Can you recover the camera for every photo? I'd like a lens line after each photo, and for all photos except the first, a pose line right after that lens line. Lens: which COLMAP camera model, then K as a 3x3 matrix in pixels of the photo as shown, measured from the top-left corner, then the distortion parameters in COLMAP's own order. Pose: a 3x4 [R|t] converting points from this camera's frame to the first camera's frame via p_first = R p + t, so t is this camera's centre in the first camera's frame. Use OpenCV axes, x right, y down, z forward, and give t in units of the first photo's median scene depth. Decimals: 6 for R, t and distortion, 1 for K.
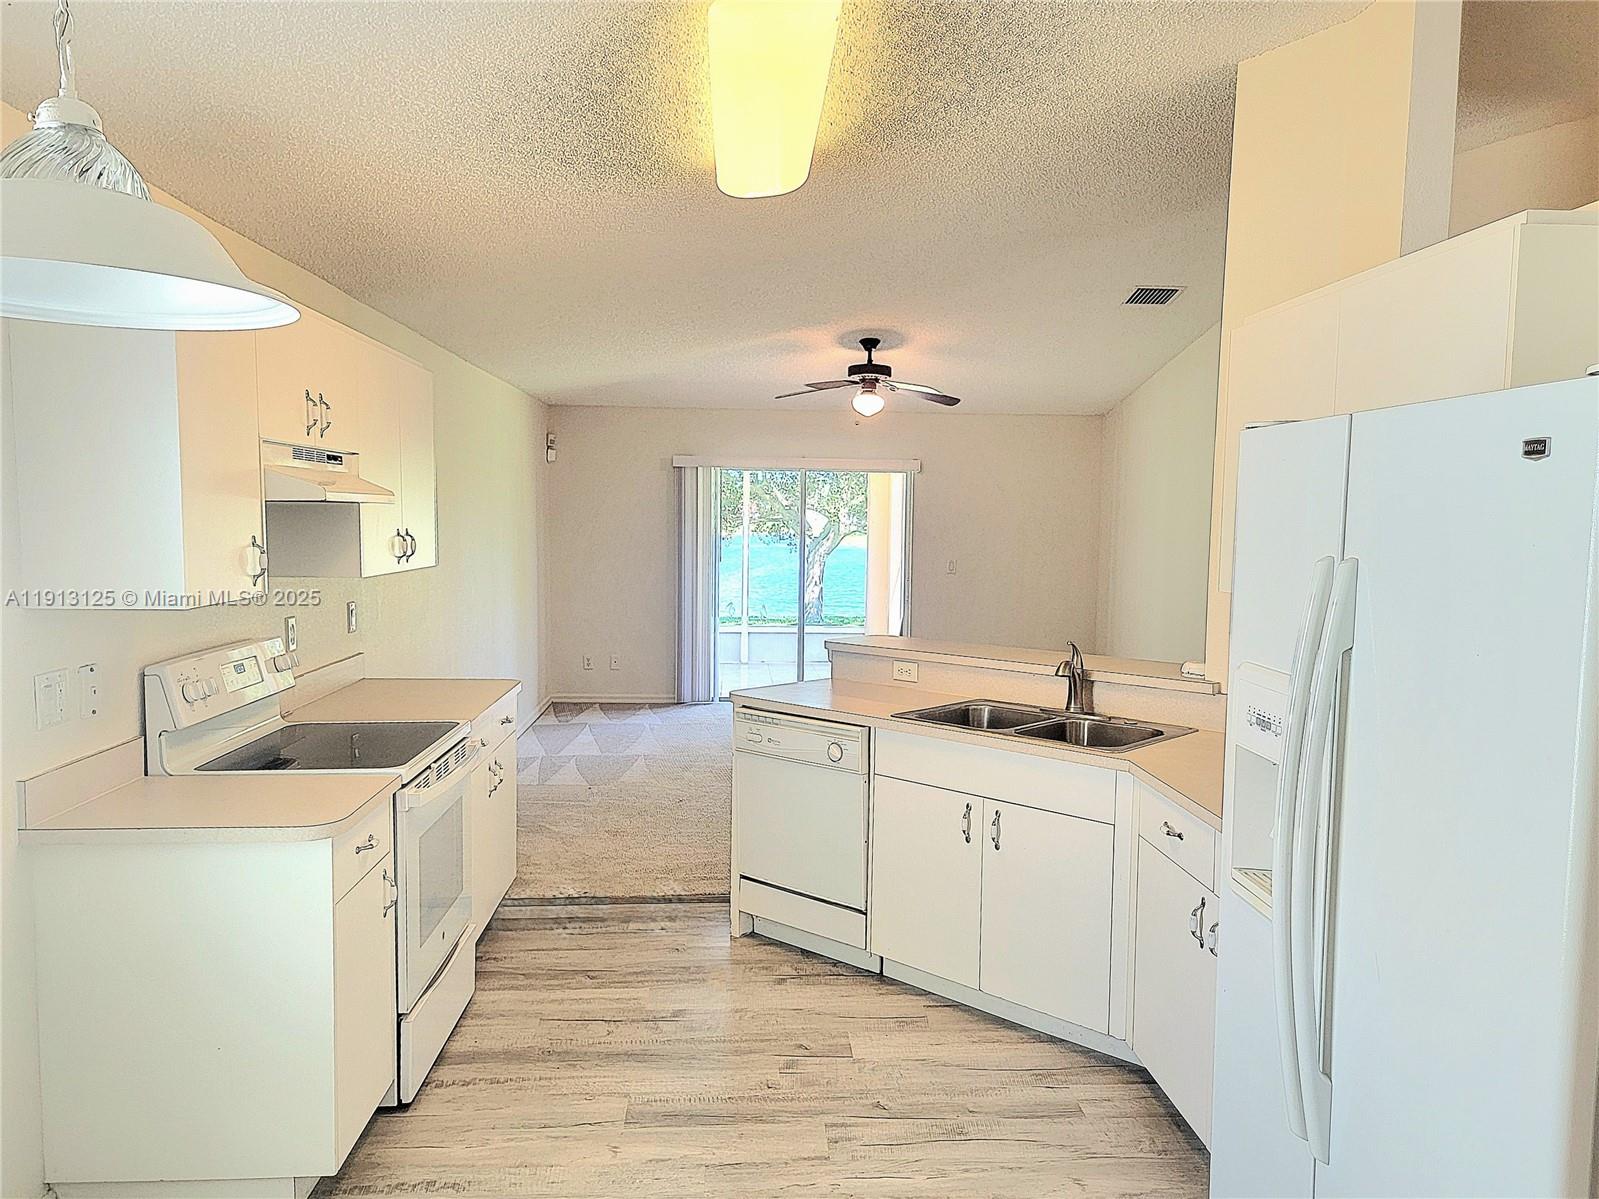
lens RADIAL K [[1115.9, 0, 800.0], [0, 1115.9, 598.0], [0, 0, 1]] dist [0.074154, -0.024376]
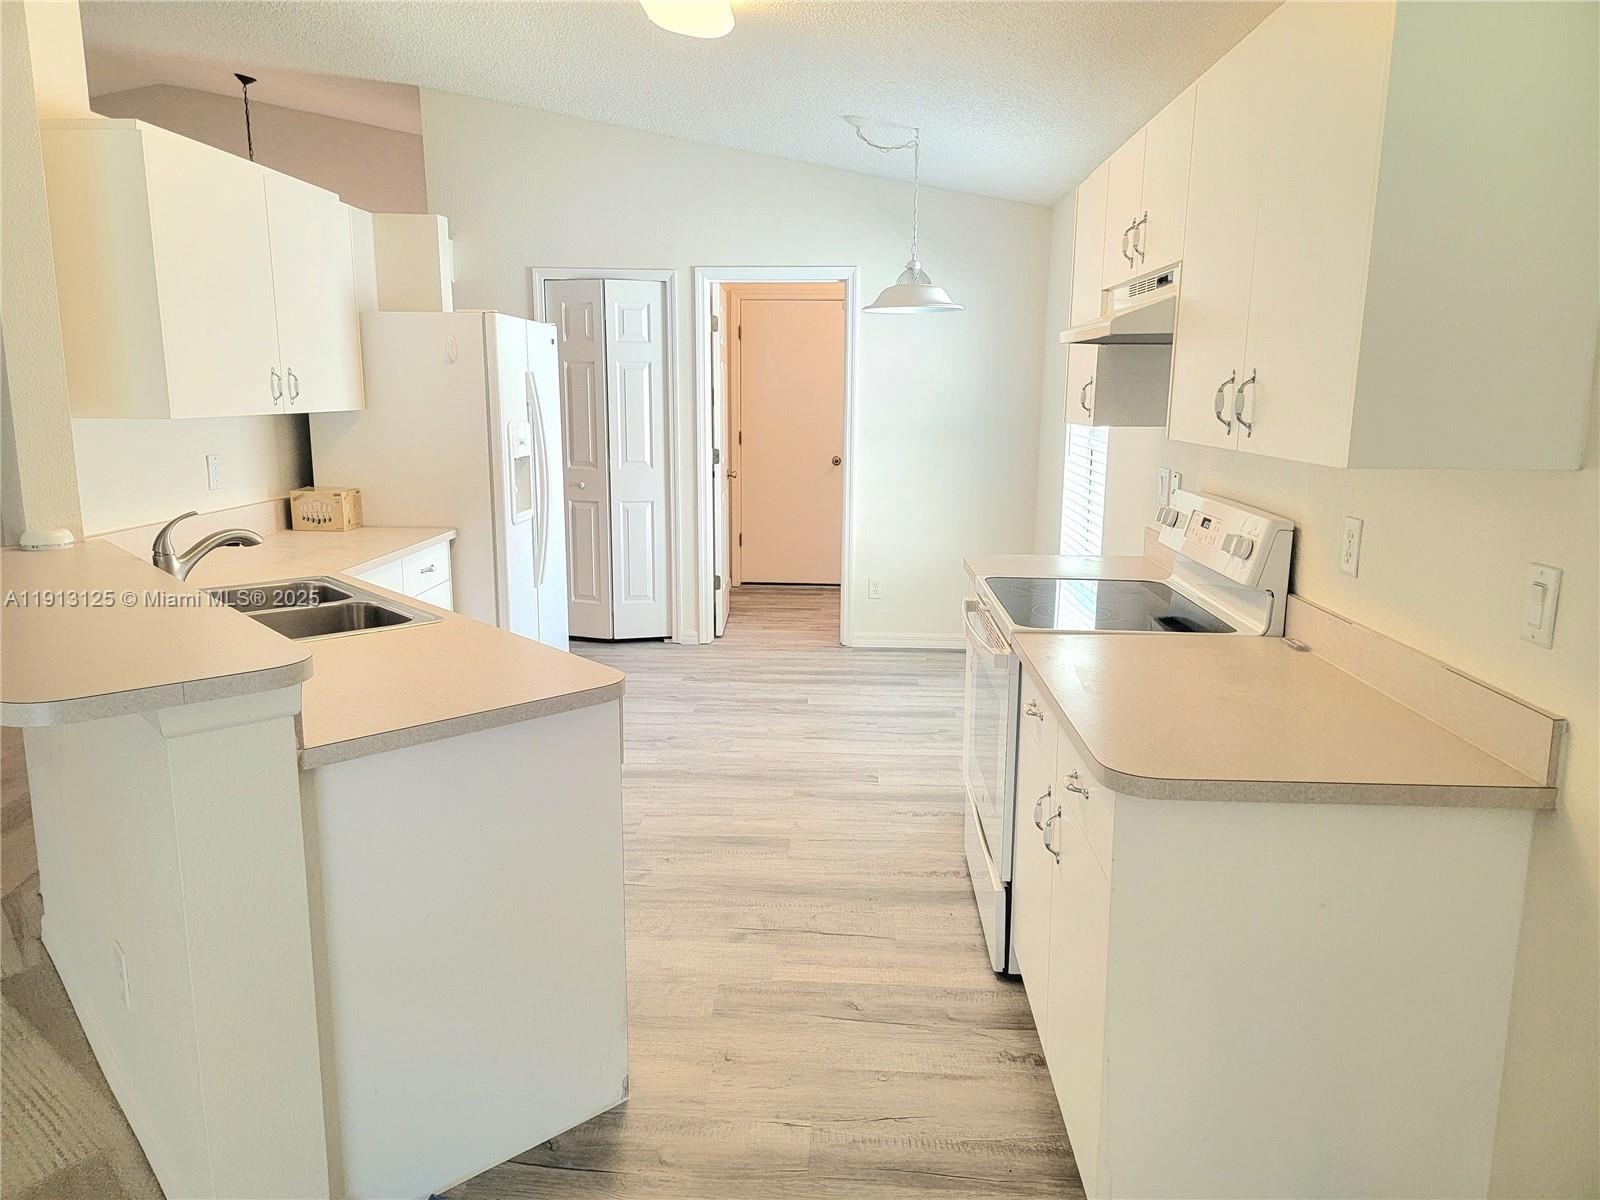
lens RADIAL K [[1116.6, 0, 801.3], [0, 1116.6, 597.9], [0, 0, 1]] dist [0.074154, -0.024376]
pose [[-0.994161, -0.042311, 0.099267, -0.229825], [-0.015299, 0.965896, 0.258477, -0.103525], [-0.106818, 0.255449, -0.960904, 1.751410]]
